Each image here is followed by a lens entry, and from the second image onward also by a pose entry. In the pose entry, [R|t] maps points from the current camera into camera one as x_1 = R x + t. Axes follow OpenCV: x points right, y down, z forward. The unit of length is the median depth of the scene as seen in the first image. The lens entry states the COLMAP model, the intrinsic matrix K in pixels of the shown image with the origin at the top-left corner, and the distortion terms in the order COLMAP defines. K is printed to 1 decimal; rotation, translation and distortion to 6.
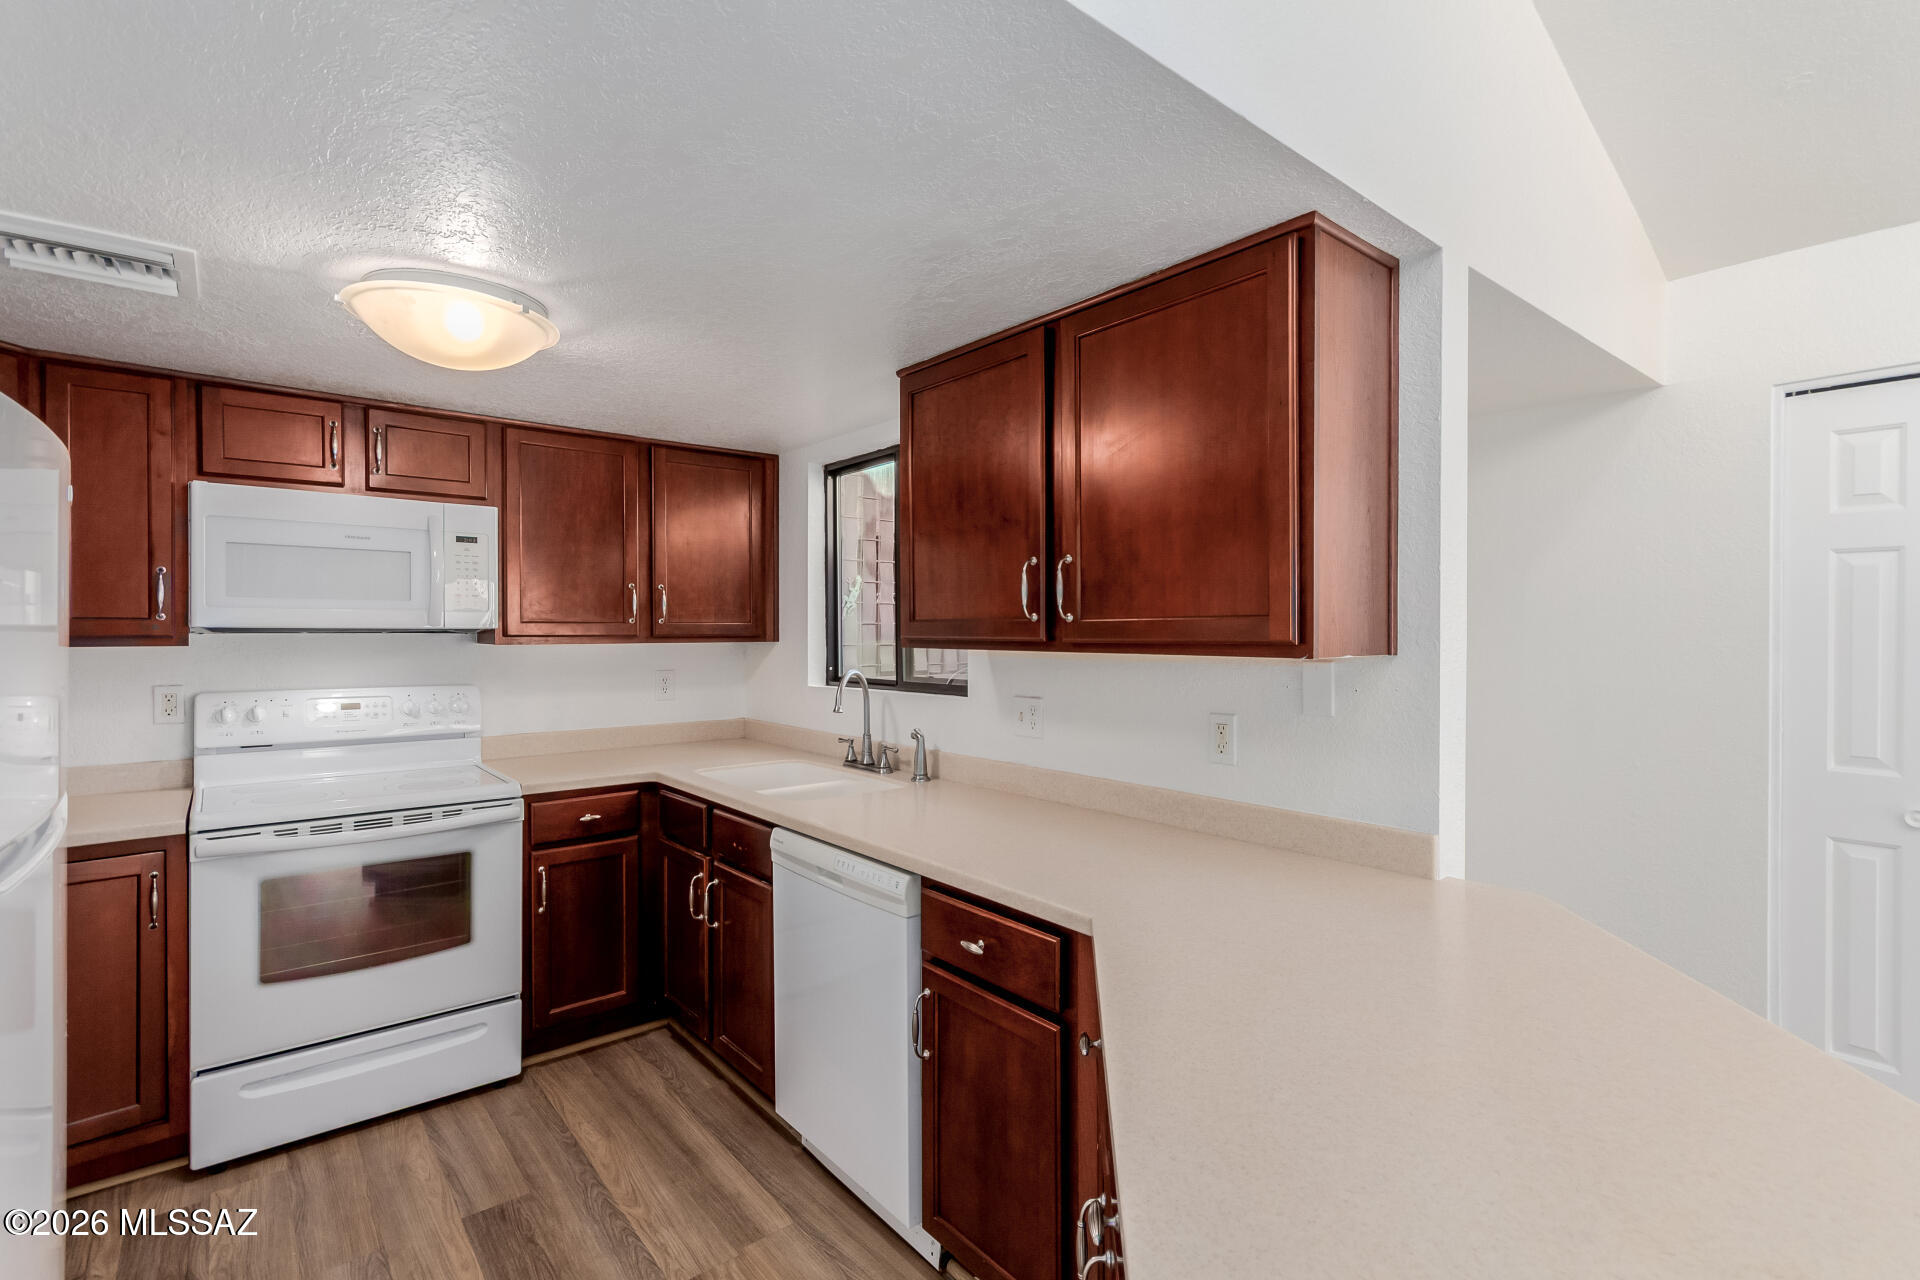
lens RADIAL K [[882.7, 0, 991.4], [0, 882.7, 637.4], [0, 0, 1]] dist [0.001592, -0.000100]
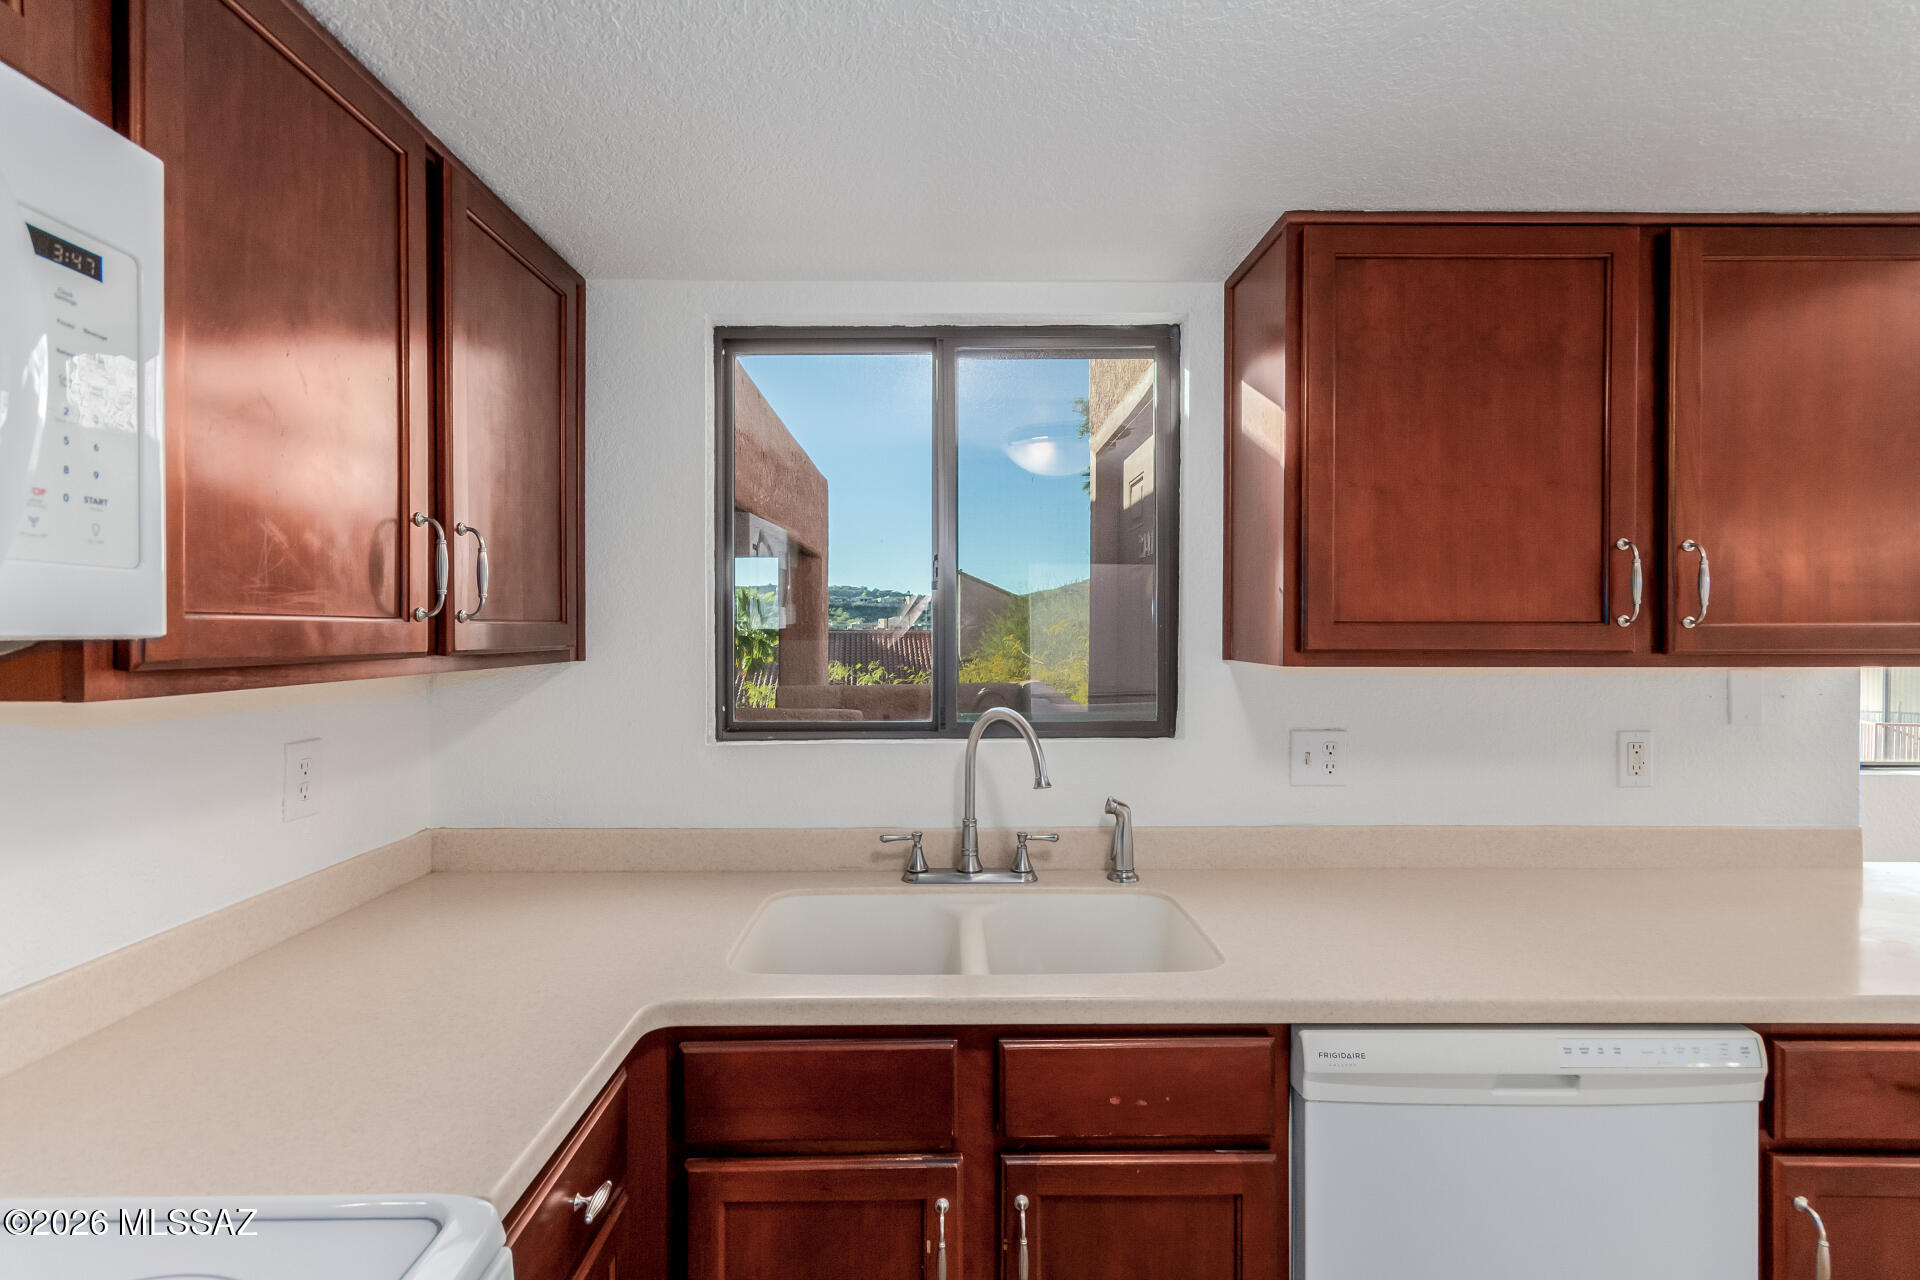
lens RADIAL K [[892.9, 0, 947.6], [0, 892.9, 632.8], [0, 0, 1]] dist [0.000983, -0.000011]
pose [[0.648585, -0.001646, 0.761140, -0.664774], [0.006298, 0.999975, -0.003203, -0.010007], [-0.761116, 0.006871, 0.648579, 0.717149]]
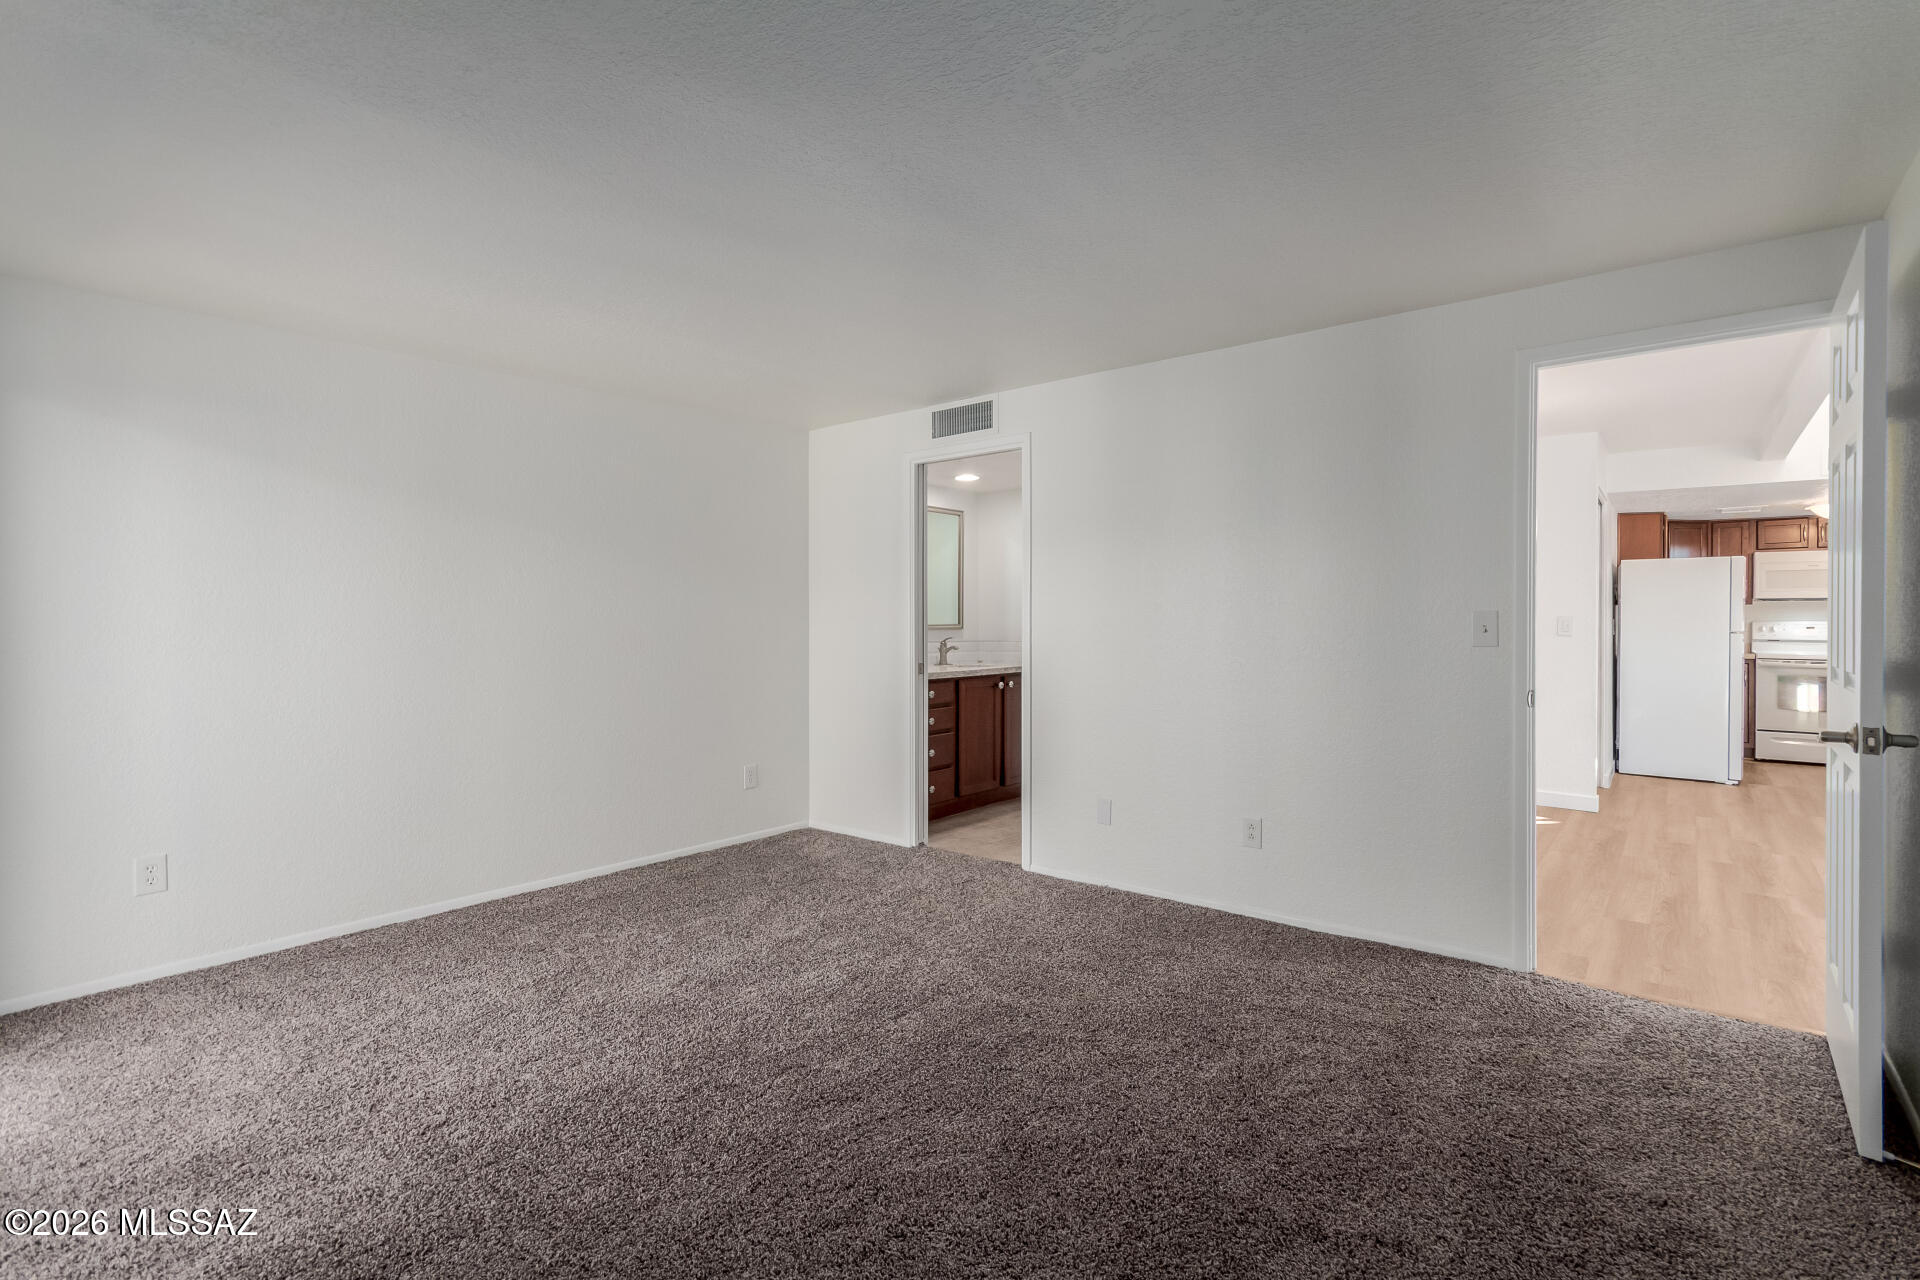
lens RADIAL K [[896.6, 0, 974.9], [0, 896.6, 629.3], [0, 0, 1]] dist [0.004027, 0.001071]
pose [[0.186707, 0.009721, -0.982367, 1.594997], [-0.006825, 0.999940, 0.008597, 0.082804], [0.982392, 0.005100, 0.186762, -2.146546]]
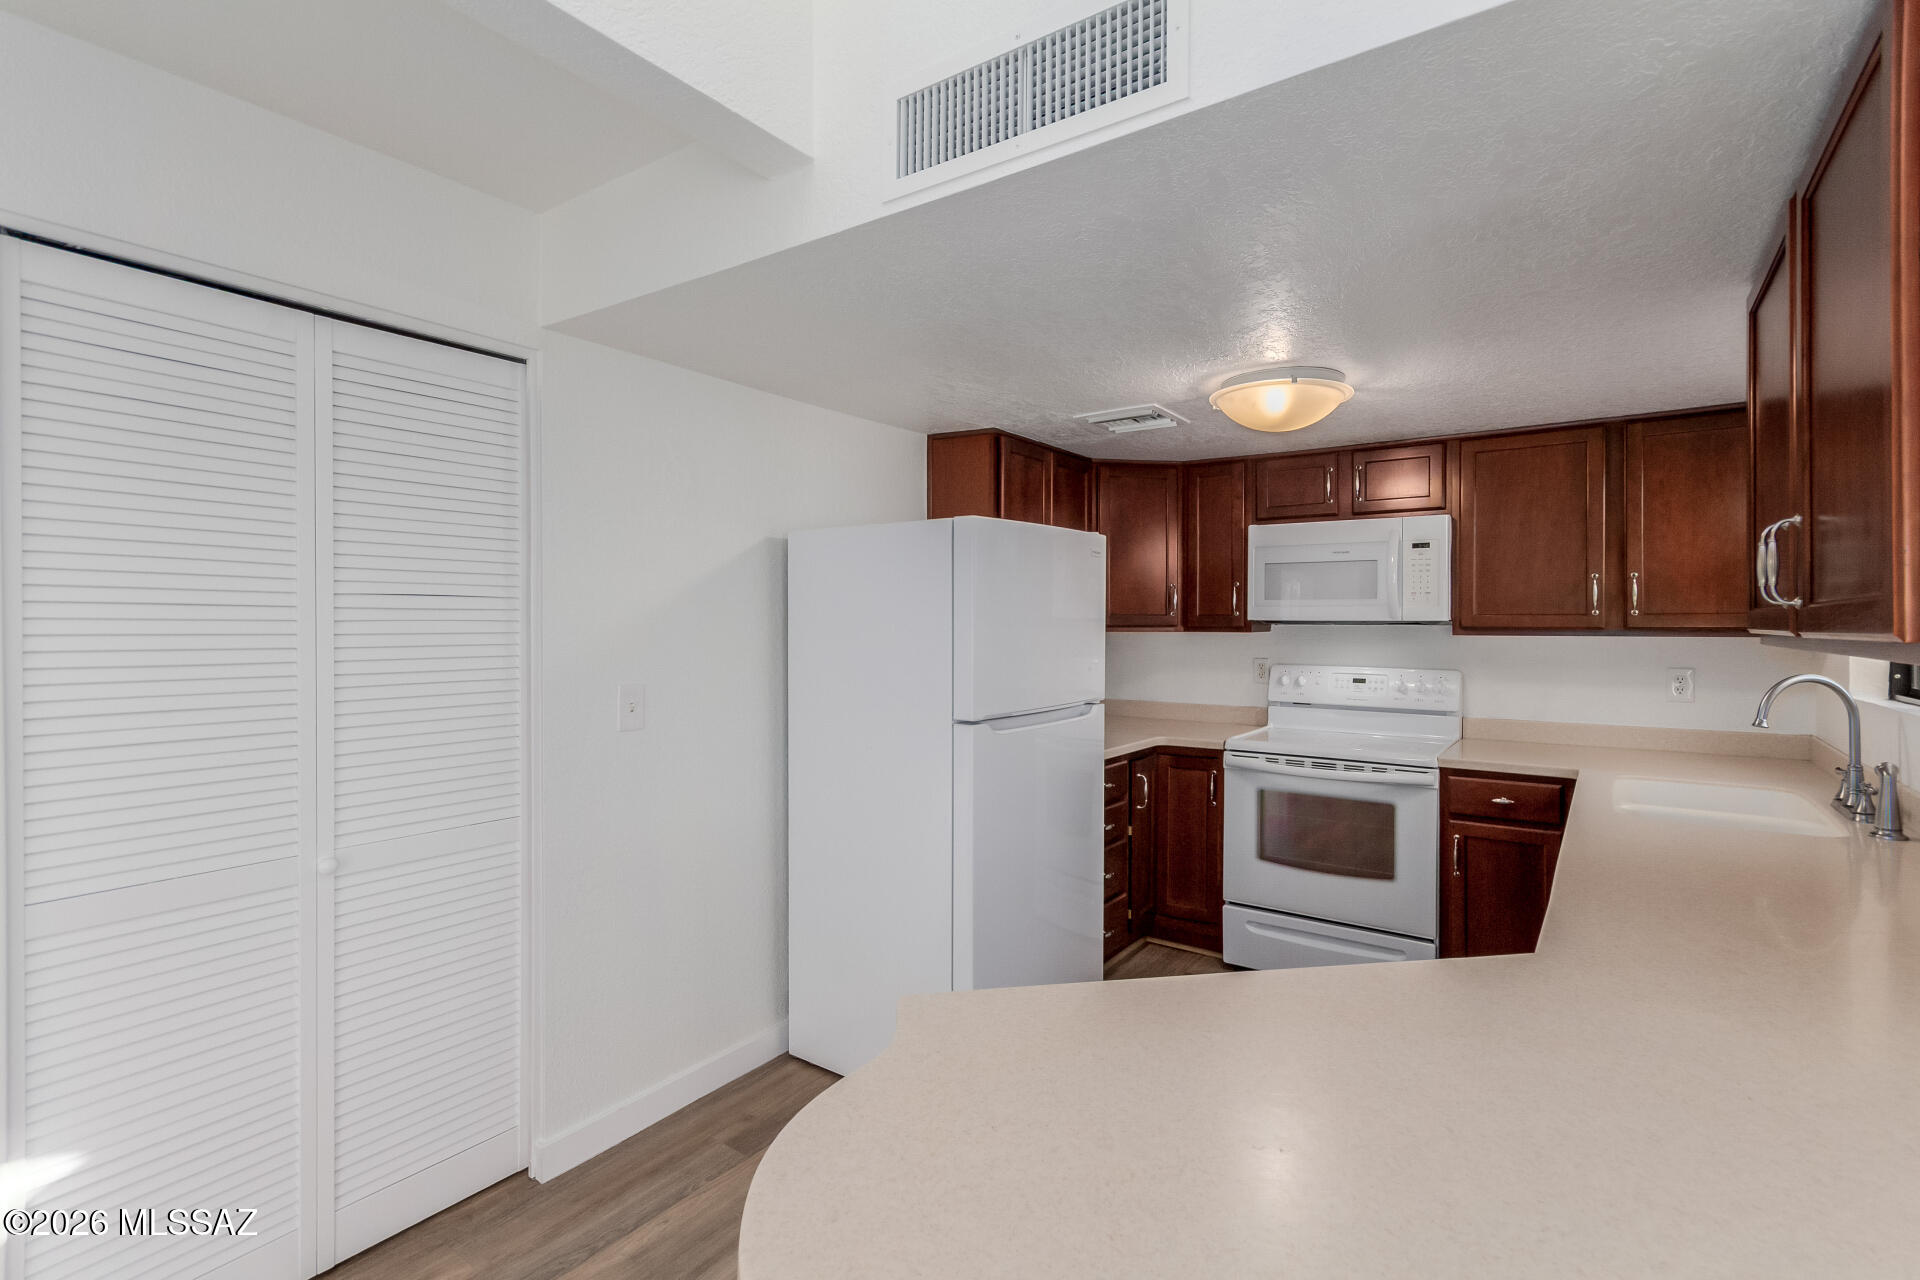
lens RADIAL K [[896.6, 0, 974.9], [0, 896.6, 629.3], [0, 0, 1]] dist [0.004027, 0.001071]
pose [[0.246595, 0.005581, -0.969103, 0.450124], [-0.010266, 0.999942, 0.003147, 0.004140], [0.969064, 0.009173, 0.246638, 0.135144]]
